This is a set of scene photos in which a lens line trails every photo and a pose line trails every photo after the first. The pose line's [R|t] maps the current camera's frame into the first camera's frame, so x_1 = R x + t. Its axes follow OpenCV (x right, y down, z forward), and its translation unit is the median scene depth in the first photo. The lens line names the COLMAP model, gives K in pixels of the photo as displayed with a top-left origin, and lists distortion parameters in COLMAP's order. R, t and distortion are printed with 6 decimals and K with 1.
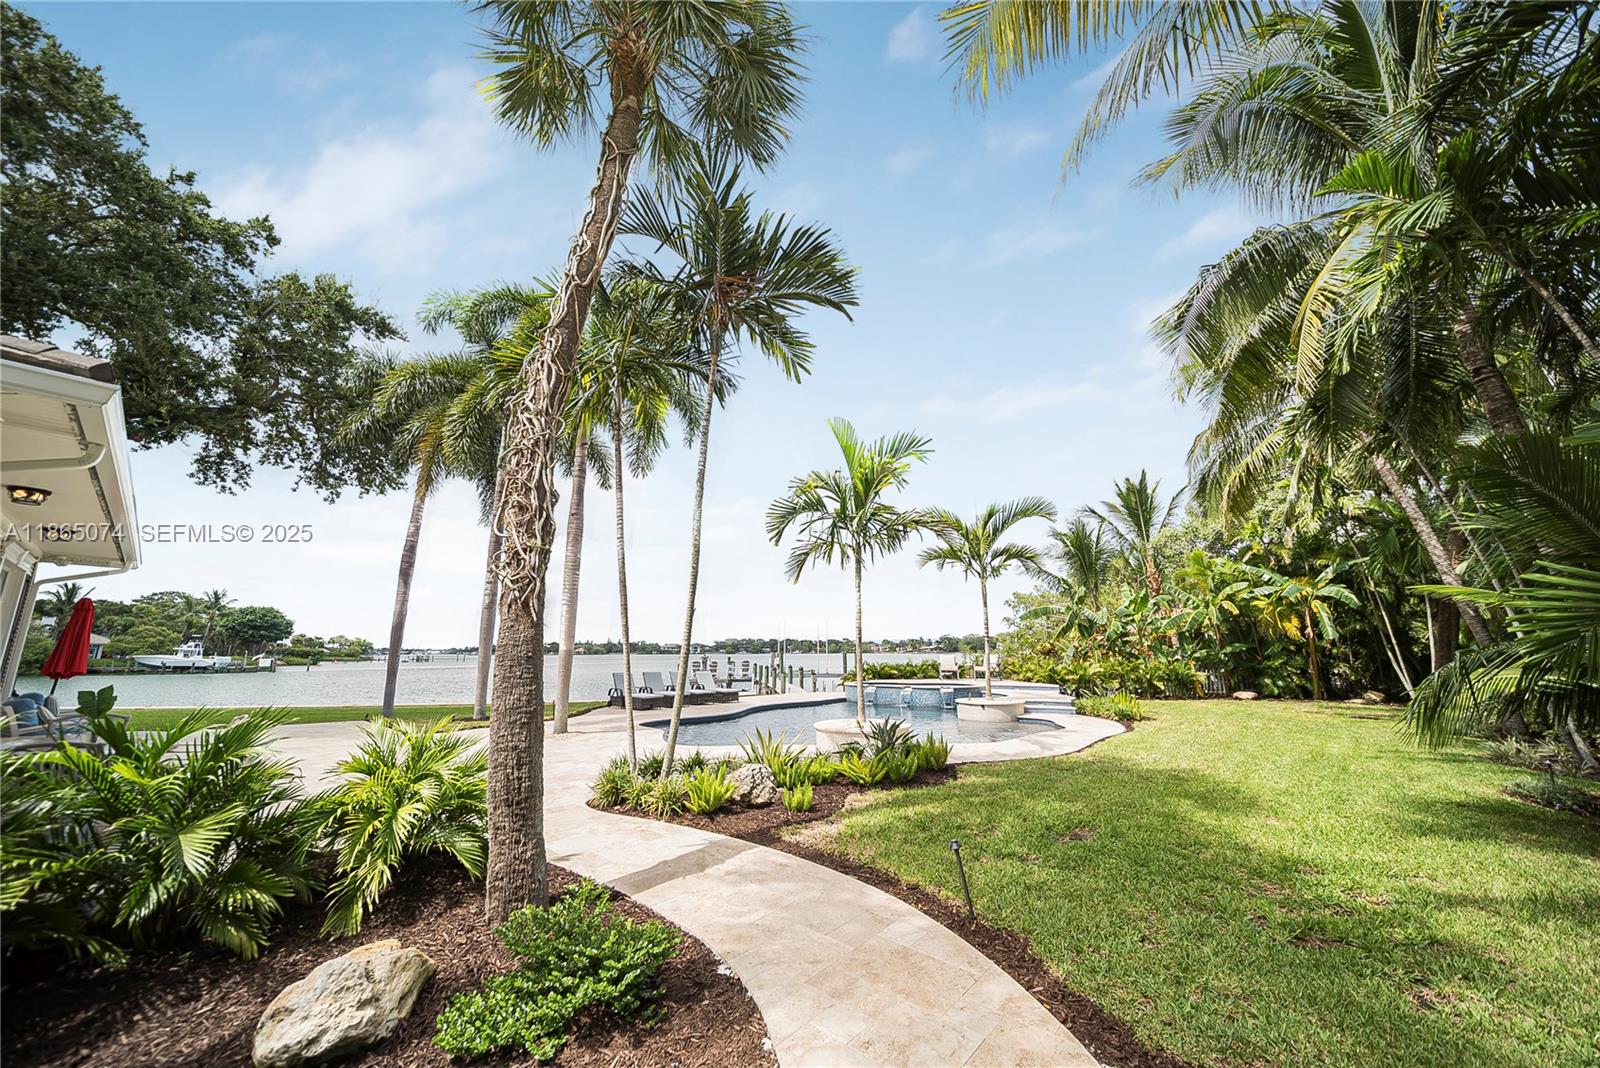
lens RADIAL K [[558.8, 0, 800.0], [0, 558.8, 534.0], [0, 0, 1]] dist [0.000005, -0.000156]
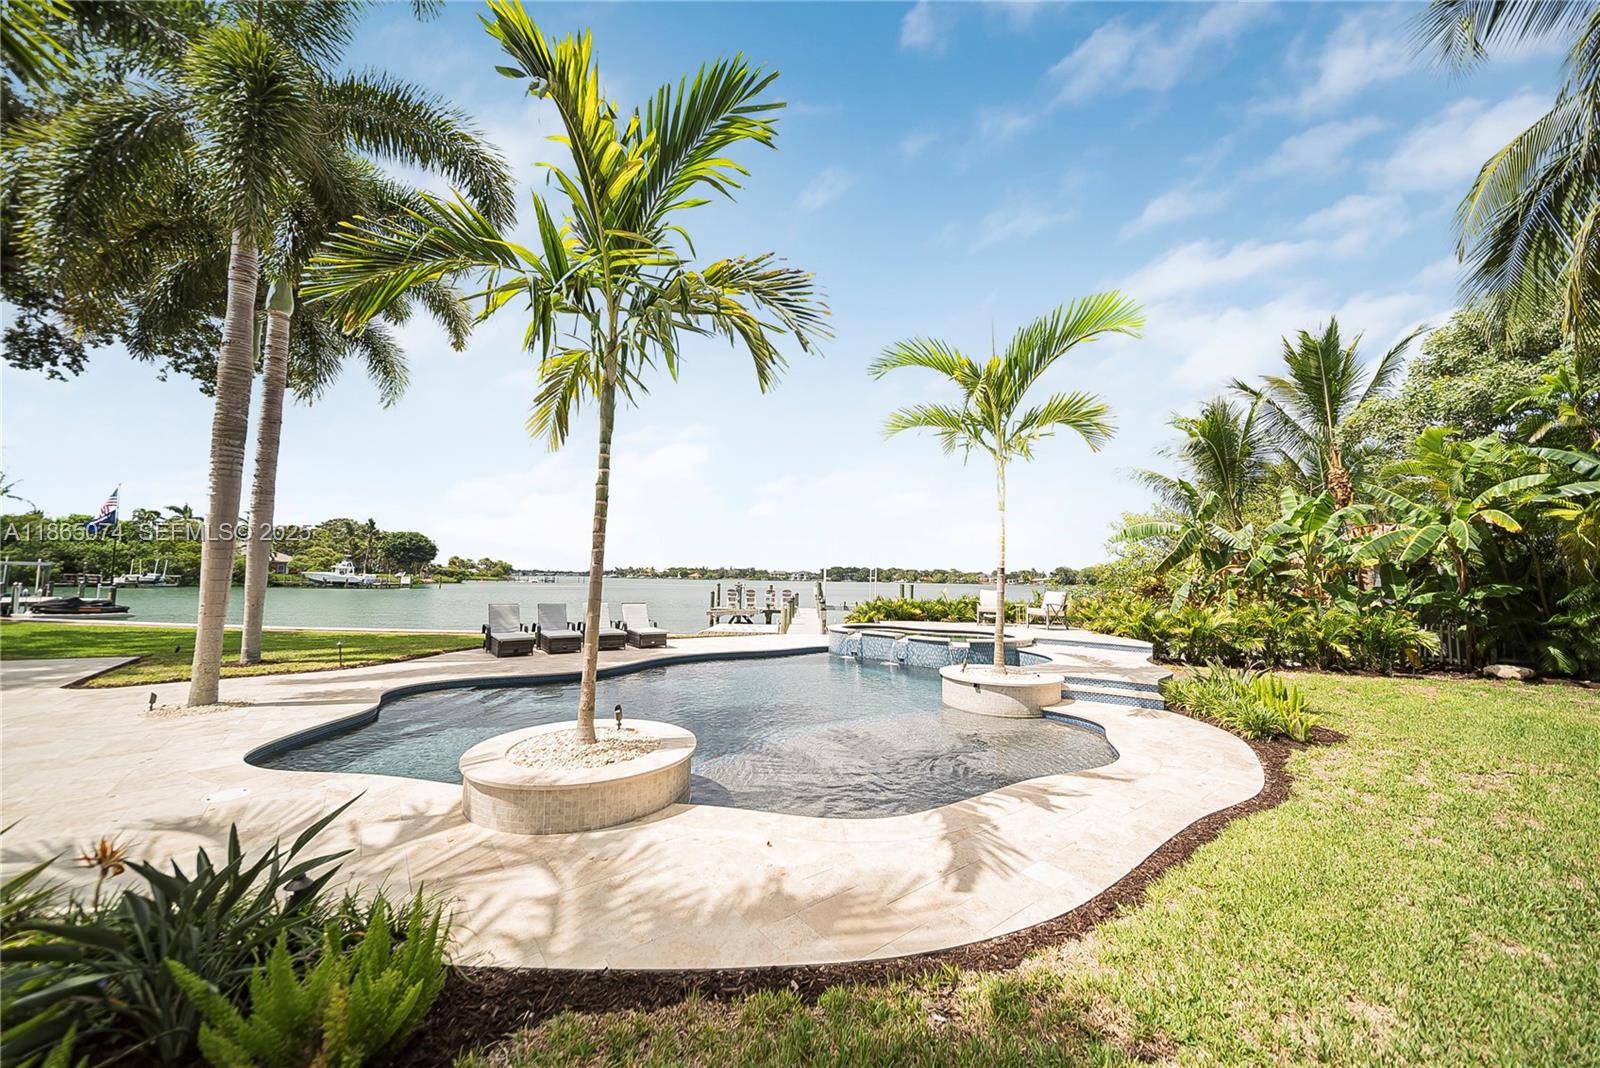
lens RADIAL K [[555.0, 0, 800.0], [0, 555.0, 534.0], [0, 0, 1]] dist [0.007075, -0.004957]
pose [[0.981824, 0.005755, -0.189707, 0.168606], [0.018064, 0.992169, 0.123589, 0.057277], [0.188933, -0.124770, 0.974031, 0.294115]]
